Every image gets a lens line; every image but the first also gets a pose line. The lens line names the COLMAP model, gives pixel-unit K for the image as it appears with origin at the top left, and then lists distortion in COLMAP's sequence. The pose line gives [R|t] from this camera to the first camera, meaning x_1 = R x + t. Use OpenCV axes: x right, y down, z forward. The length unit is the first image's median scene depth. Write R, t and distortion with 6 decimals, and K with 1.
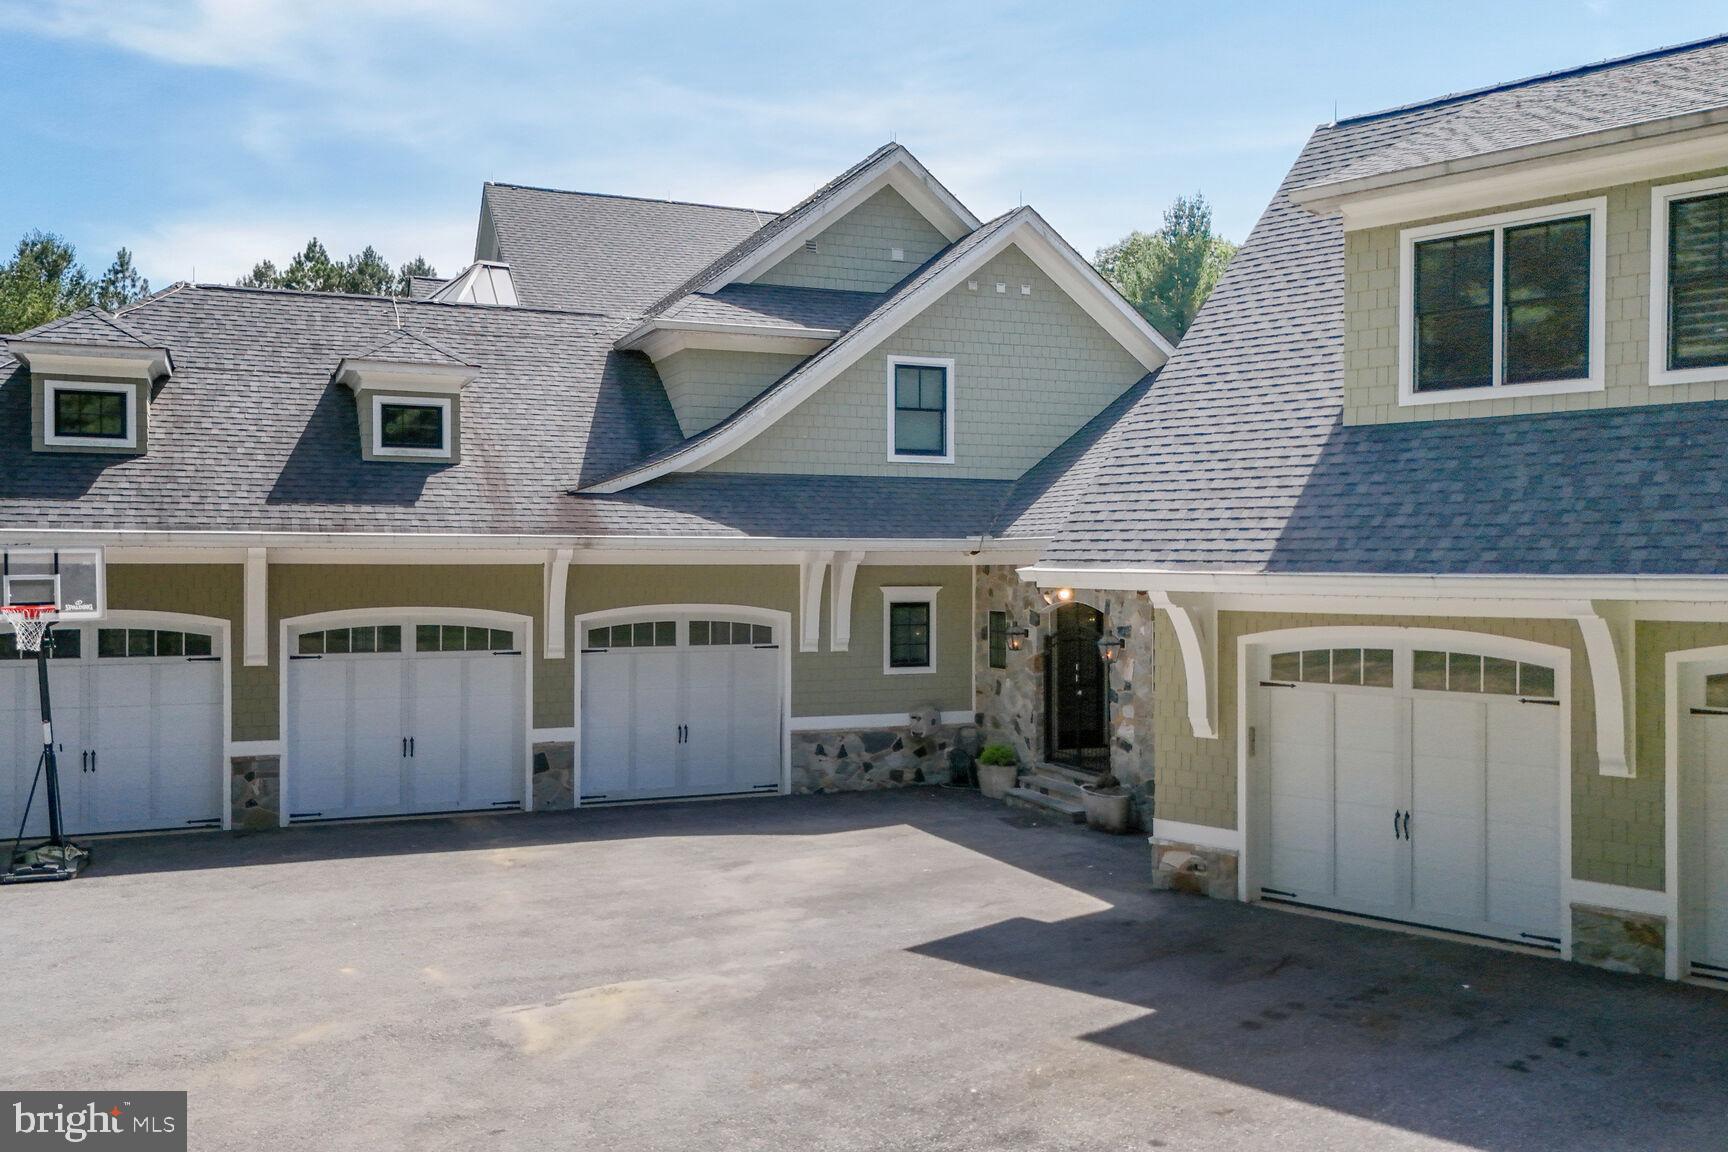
lens RADIAL K [[1515.3, 0, 876.7], [0, 1515.3, 577.4], [0, 0, 1]] dist [0.086867, -0.099842]
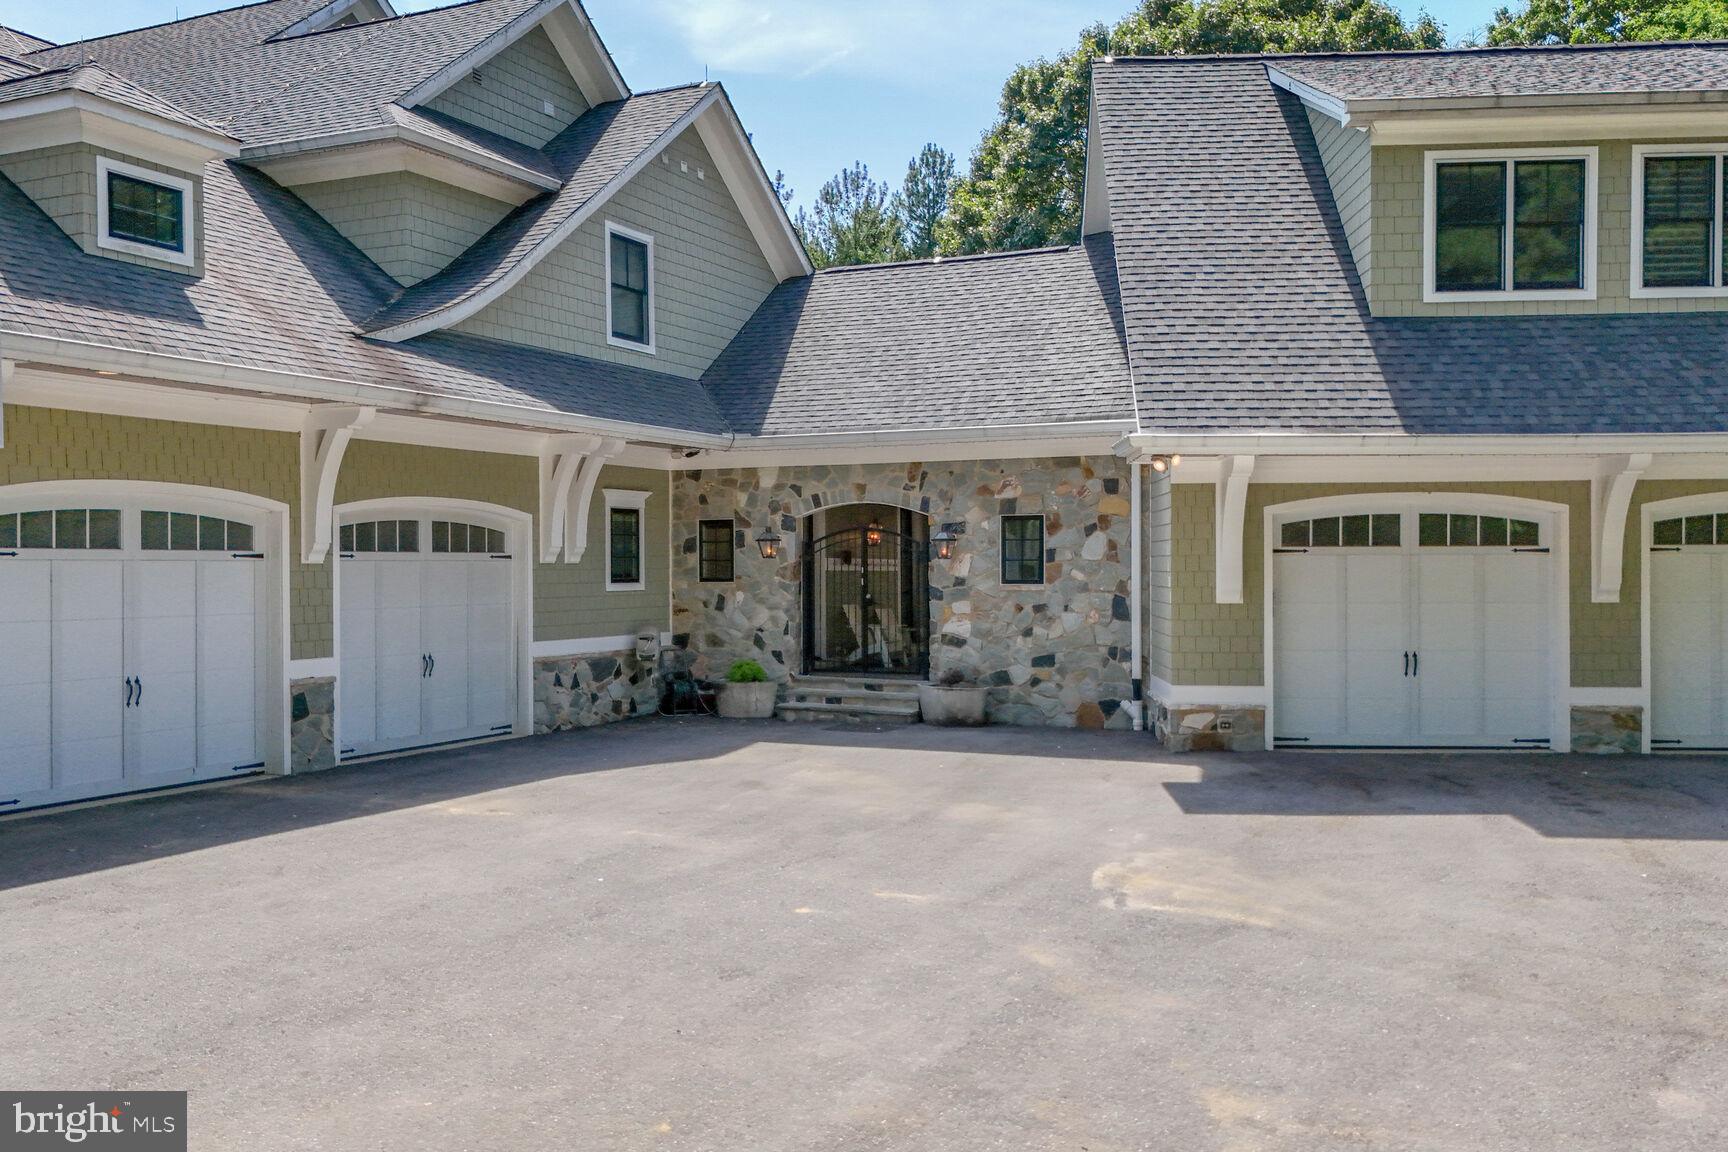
lens RADIAL K [[1515.3, 0, 876.7], [0, 1515.3, 577.4], [0, 0, 1]] dist [0.086867, -0.099842]
pose [[0.744575, -0.009101, 0.667476, -0.513766], [0.009157, 0.999952, 0.003420, 0.061451], [-0.667476, 0.003565, 0.744623, 0.281511]]
